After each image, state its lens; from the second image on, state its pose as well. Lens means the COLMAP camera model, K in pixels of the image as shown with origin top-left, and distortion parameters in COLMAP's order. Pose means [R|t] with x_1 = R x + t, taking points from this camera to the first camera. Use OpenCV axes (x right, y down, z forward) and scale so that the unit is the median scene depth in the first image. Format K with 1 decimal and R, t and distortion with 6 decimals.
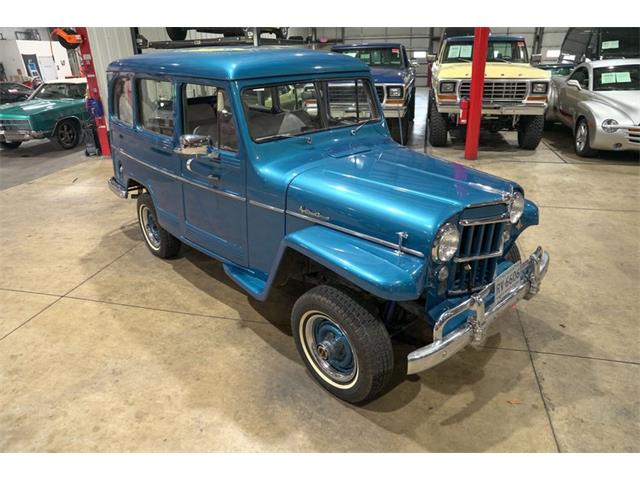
lens RADIAL K [[437.3, 0, 320.8], [0, 437.3, 242.1], [0, 0, 1]] dist [-0.133359, 0.101812]
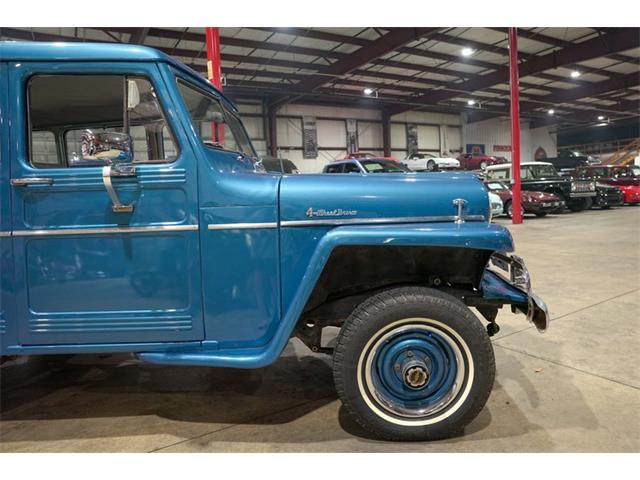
lens RADIAL K [[437.3, 0, 320.0], [0, 437.3, 242.8], [0, 0, 1]] dist [-0.133359, 0.101812]
pose [[0.717127, -0.084316, 0.691823, -0.465969], [0.312698, 0.926059, -0.211271, 0.115288], [-0.622855, 0.367839, 0.690467, 0.407814]]
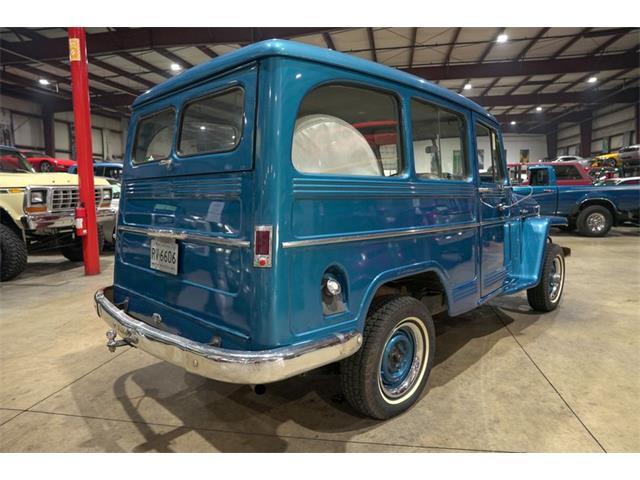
lens RADIAL K [[437.3, 0, 320.0], [0, 437.3, 243.9], [0, 0, 1]] dist [-0.133359, 0.101812]
pose [[-0.063208, -0.097535, 0.993223, -1.275788], [0.425683, 0.897506, 0.115225, -0.381068], [-0.902662, 0.430081, -0.015210, 1.445701]]
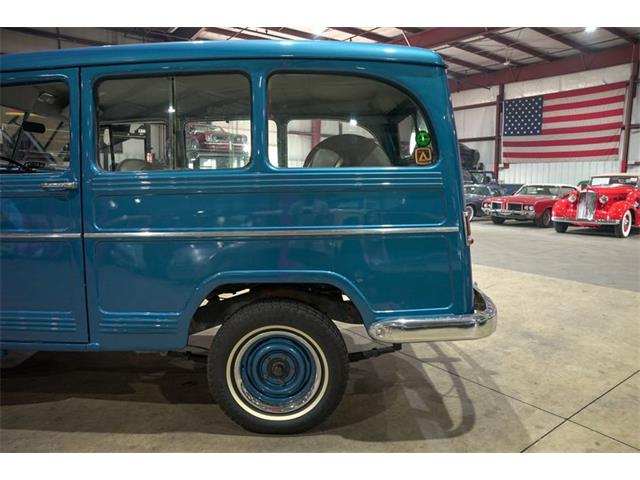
lens RADIAL K [[437.3, 0, 318.8], [0, 437.3, 243.1], [0, 0, 1]] dist [-0.133359, 0.101812]
pose [[-0.651747, 0.122860, -0.748419, 0.275193], [-0.301604, 0.863427, 0.404386, -0.667797], [0.695889, 0.489284, -0.525681, 1.995606]]
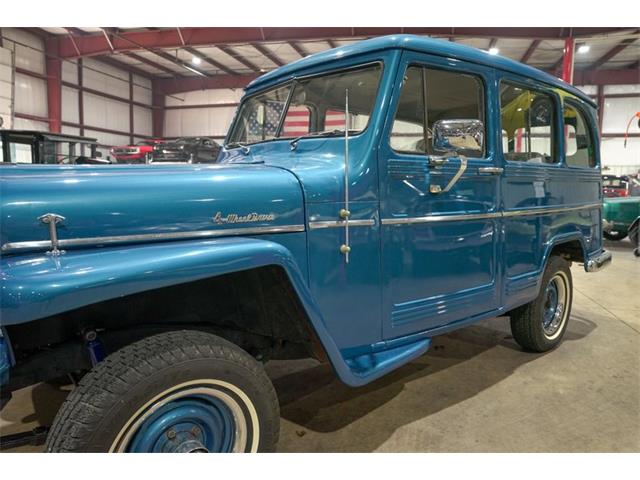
lens RADIAL K [[437.3, 0, 322.3], [0, 437.3, 239.8], [0, 0, 1]] dist [-0.133359, 0.101812]
pose [[-0.016780, 0.151560, -0.988306, 0.768235], [-0.423666, 0.894246, 0.144329, -0.253405], [0.905663, 0.421133, 0.049205, 1.117966]]
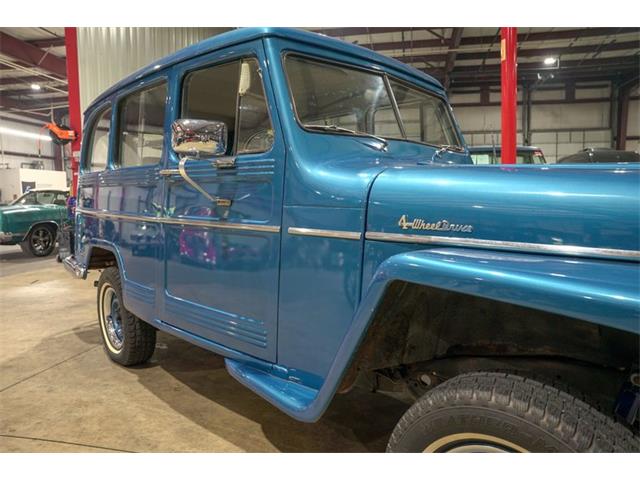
lens RADIAL K [[437.3, 0, 322.4], [0, 437.3, 242.3], [0, 0, 1]] dist [-0.133359, 0.101812]
pose [[0.999383, 0.014126, 0.032152, -0.127694], [-0.003117, 0.947605, -0.319429, 0.089186], [-0.034980, 0.319132, 0.947065, 0.448604]]
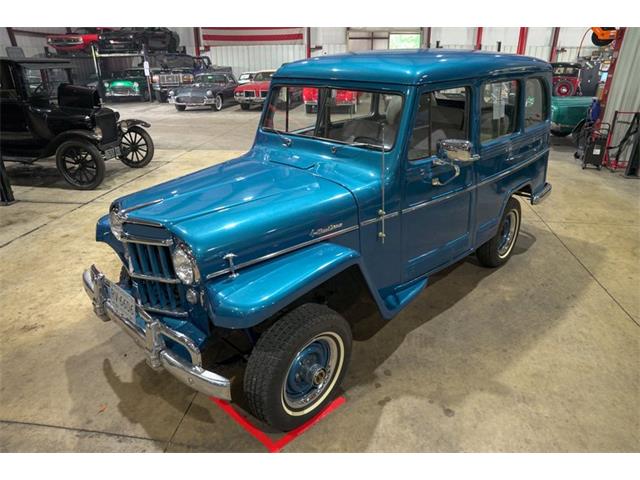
lens RADIAL K [[437.3, 0, 321.3], [0, 437.3, 239.9], [0, 0, 1]] dist [-0.133359, 0.101812]
pose [[0.089892, 0.418098, -0.903943, 0.987051], [-0.406487, 0.843984, 0.349943, -0.417520], [0.909224, 0.335984, 0.245819, 0.862825]]
